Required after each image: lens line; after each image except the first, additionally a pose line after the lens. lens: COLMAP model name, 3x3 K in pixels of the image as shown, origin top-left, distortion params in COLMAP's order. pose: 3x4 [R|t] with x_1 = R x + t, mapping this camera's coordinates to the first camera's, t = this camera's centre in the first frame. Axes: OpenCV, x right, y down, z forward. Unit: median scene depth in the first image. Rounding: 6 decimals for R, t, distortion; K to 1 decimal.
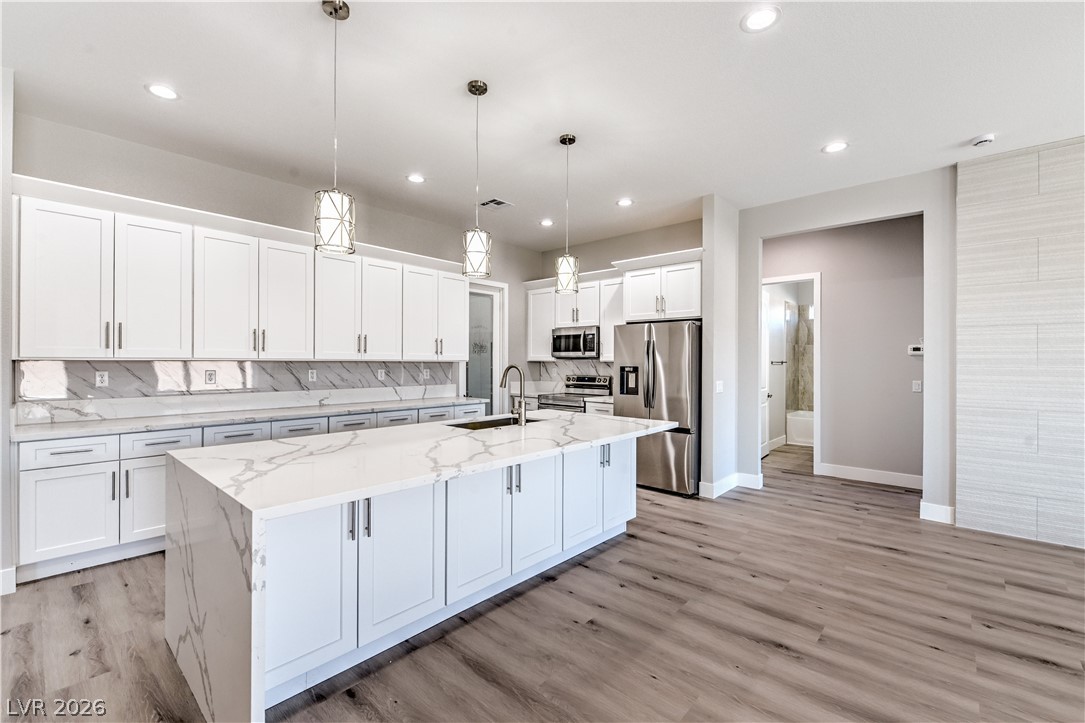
lens RADIAL K [[463.9, 0, 548.9], [0, 463.9, 359.1], [0, 0, 1]] dist [0.011150, -0.007122]
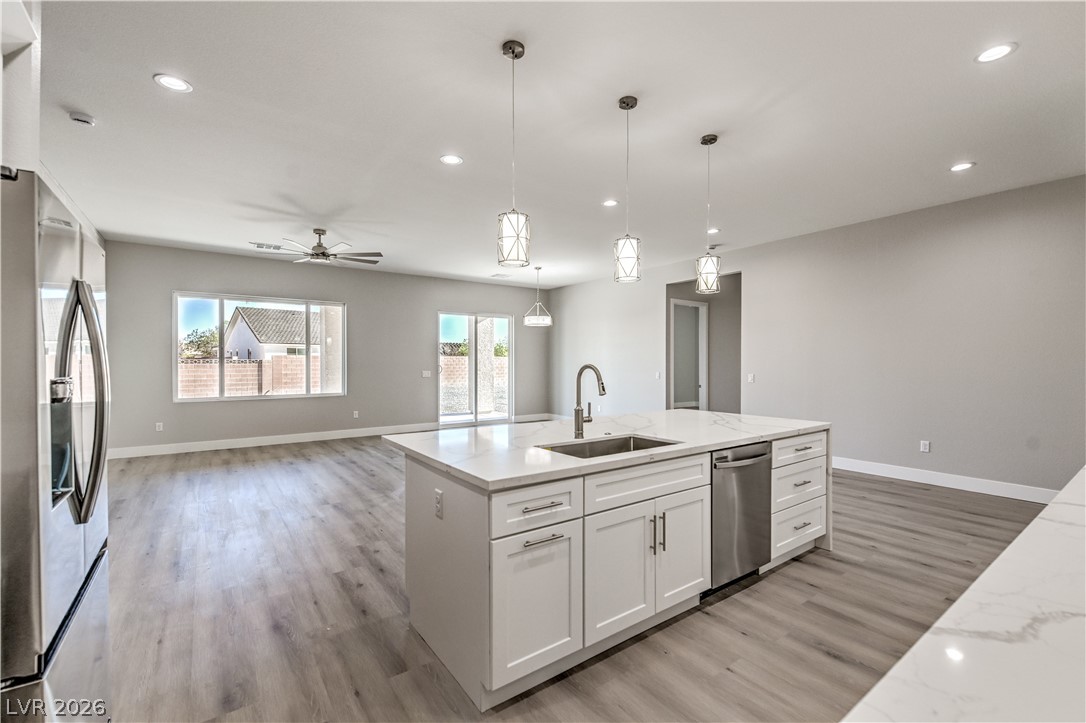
lens RADIAL K [[464.3, 0, 549.2], [0, 464.3, 367.0], [0, 0, 1]] dist [0.011150, -0.007122]
pose [[-0.977674, -0.007026, 0.210010, -0.150415], [-0.005578, 0.999956, 0.007491, 0.008256], [-0.210053, 0.006152, -0.977671, 1.515290]]
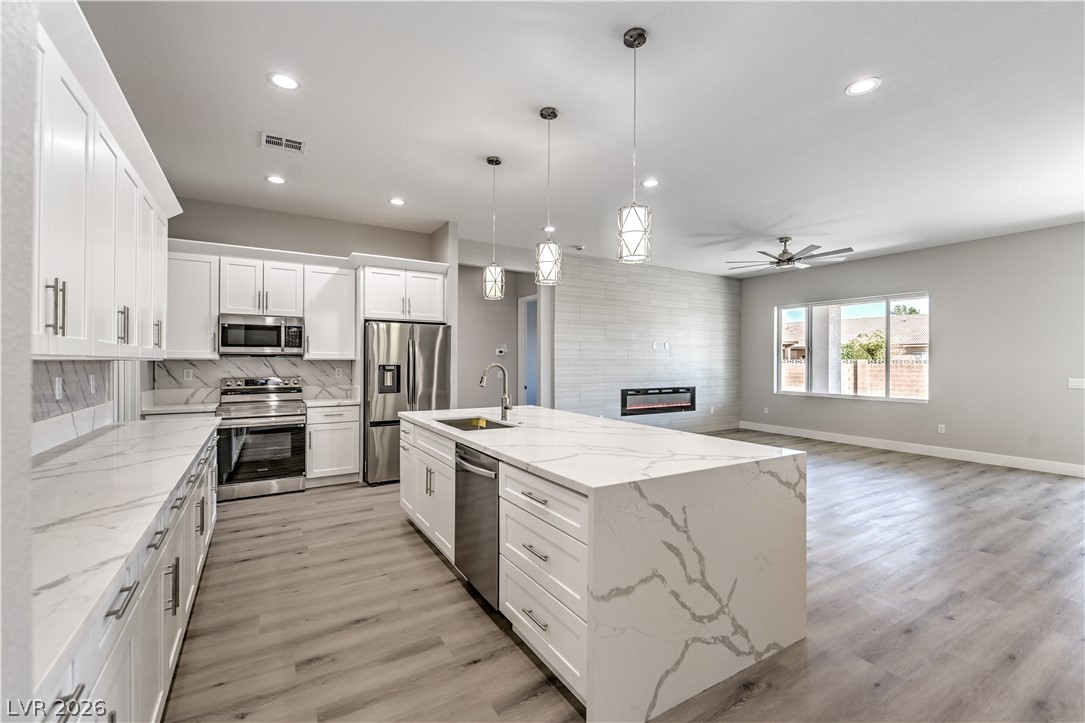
lens RADIAL K [[463.9, 0, 545.3], [0, 463.9, 360.0], [0, 0, 1]] dist [0.011150, -0.007122]
pose [[0.291581, -0.001953, 0.956544, -0.883792], [-0.006746, 0.999969, 0.004098, -0.001319], [-0.956522, -0.007648, 0.291559, 0.499246]]
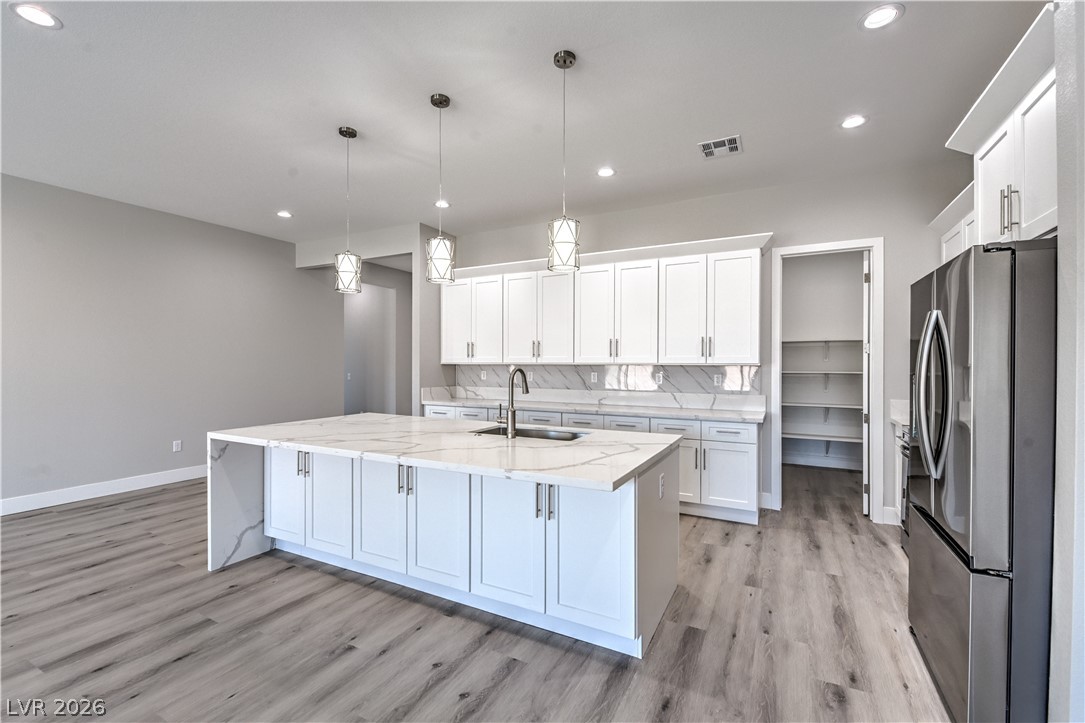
lens RADIAL K [[463.9, 0, 544.7], [0, 463.9, 365.2], [0, 0, 1]] dist [0.011150, -0.007122]
pose [[0.242995, -0.002035, -0.970025, 0.661106], [0.003701, 0.999992, -0.001171, 0.007449], [0.970021, -0.003305, 0.243000, 0.709105]]
